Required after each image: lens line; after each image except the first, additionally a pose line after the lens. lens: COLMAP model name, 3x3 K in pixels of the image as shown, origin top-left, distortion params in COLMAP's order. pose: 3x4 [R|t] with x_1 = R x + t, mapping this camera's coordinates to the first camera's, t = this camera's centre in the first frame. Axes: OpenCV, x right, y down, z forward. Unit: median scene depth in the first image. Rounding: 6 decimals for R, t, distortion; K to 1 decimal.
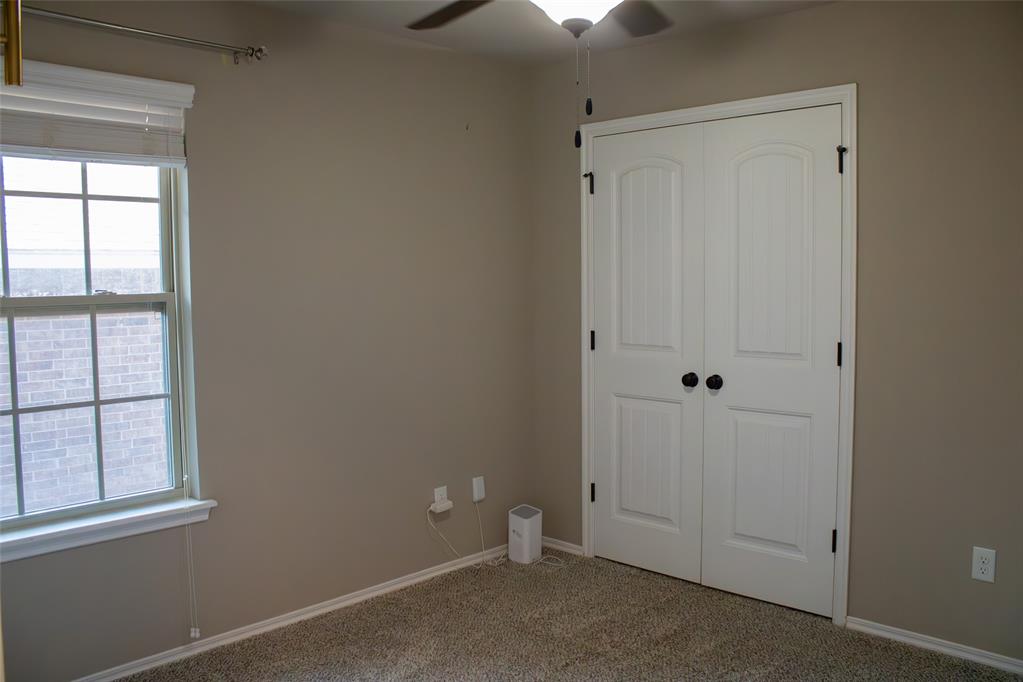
lens RADIAL K [[849.3, 0, 511.5], [0, 849.3, 341.0], [0, 0, 1]] dist [-0.161779, 0.135395]
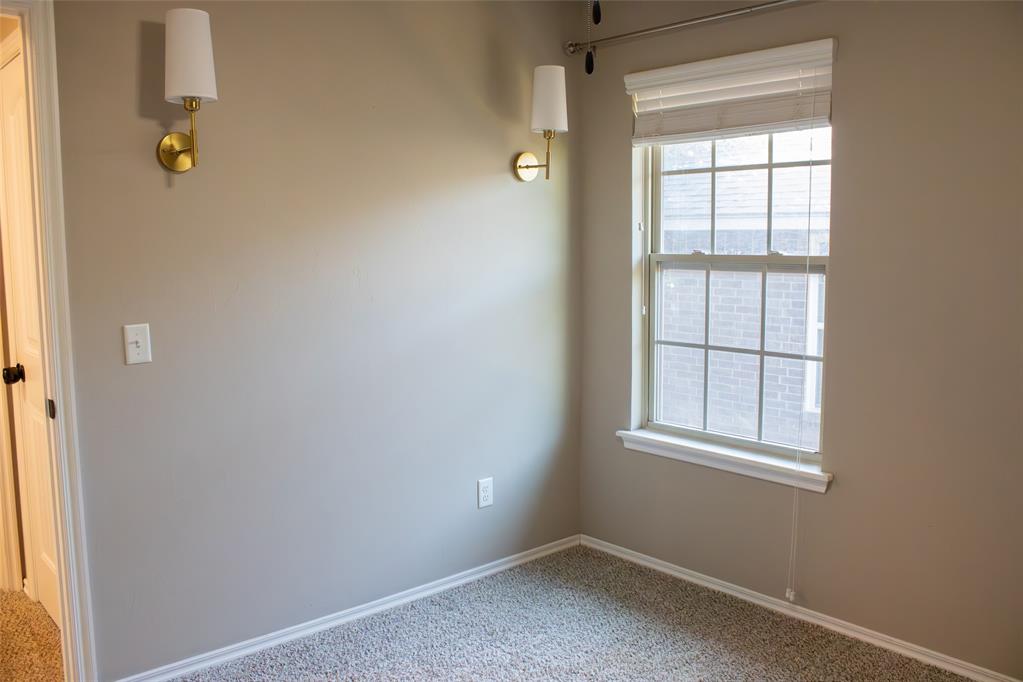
lens RADIAL K [[849.3, 0, 511.5], [0, 849.3, 341.0], [0, 0, 1]] dist [-0.161779, 0.135395]
pose [[-0.032659, 0.124526, -0.991679, 0.620254], [-0.069663, 0.989511, 0.126548, -0.059405], [0.997036, 0.073217, -0.023641, 0.691216]]
